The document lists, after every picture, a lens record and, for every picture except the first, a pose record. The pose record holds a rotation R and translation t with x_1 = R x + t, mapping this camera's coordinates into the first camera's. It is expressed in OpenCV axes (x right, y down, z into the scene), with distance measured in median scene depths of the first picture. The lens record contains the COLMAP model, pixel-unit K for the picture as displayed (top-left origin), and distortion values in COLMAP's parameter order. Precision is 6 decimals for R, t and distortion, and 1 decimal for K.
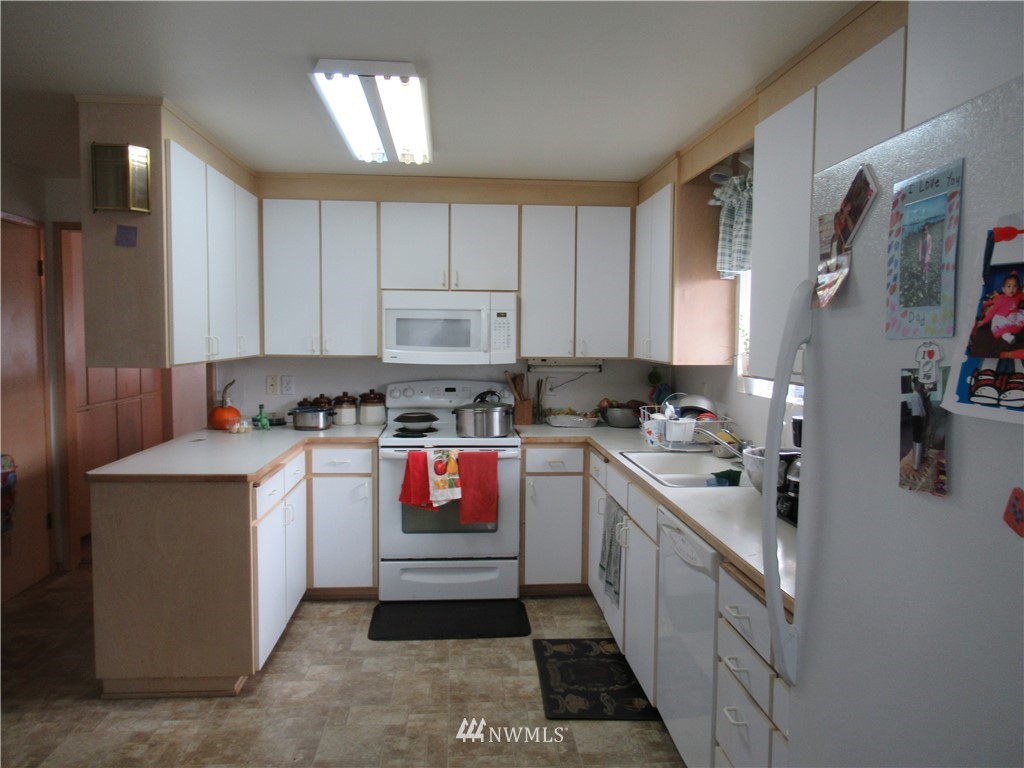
lens RADIAL K [[765.2, 0, 509.9], [0, 765.2, 388.2], [0, 0, 1]] dist [-0.010313, -0.000901]
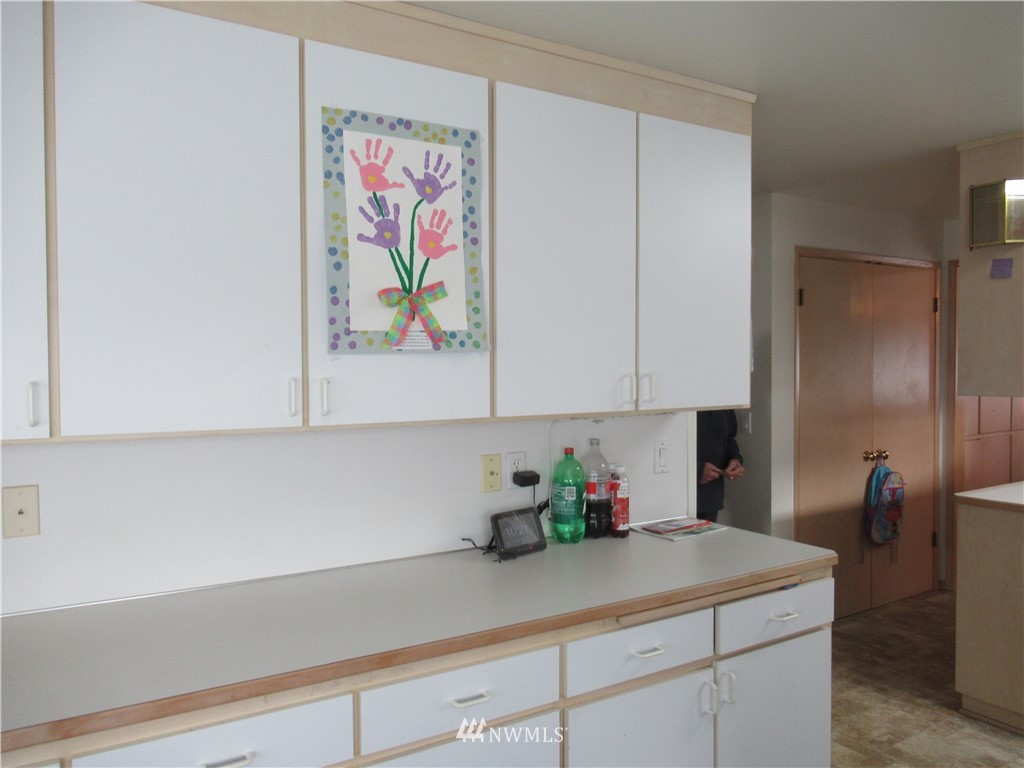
lens RADIAL K [[765.2, 0, 512.7], [0, 765.2, 385.6], [0, 0, 1]] dist [-0.010313, -0.000901]
pose [[0.460241, 0.002232, -0.887791, 0.520143], [-0.040874, 0.998990, -0.018678, 0.014765], [0.886853, 0.044884, 0.459867, -0.226769]]
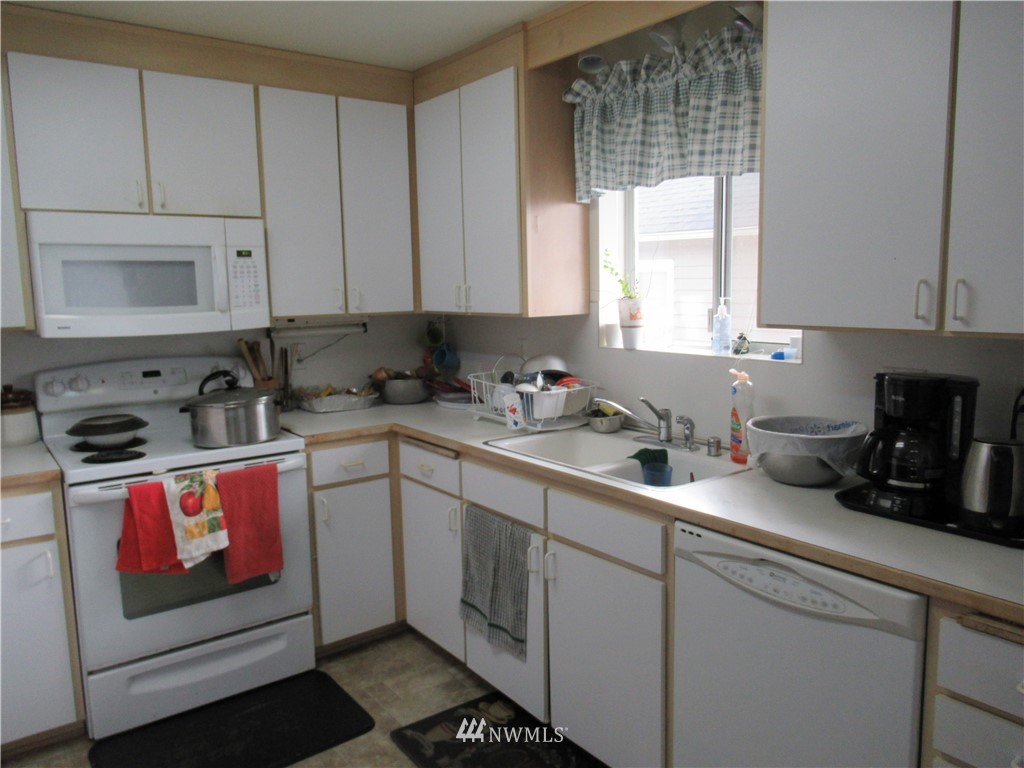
lens RADIAL K [[765.2, 0, 514.3], [0, 765.2, 389.3], [0, 0, 1]] dist [-0.010313, -0.000901]
pose [[0.842646, -0.097841, 0.529504, -0.175929], [0.064459, 0.994611, 0.081204, -0.019131], [-0.534596, -0.034295, 0.844412, 0.325956]]
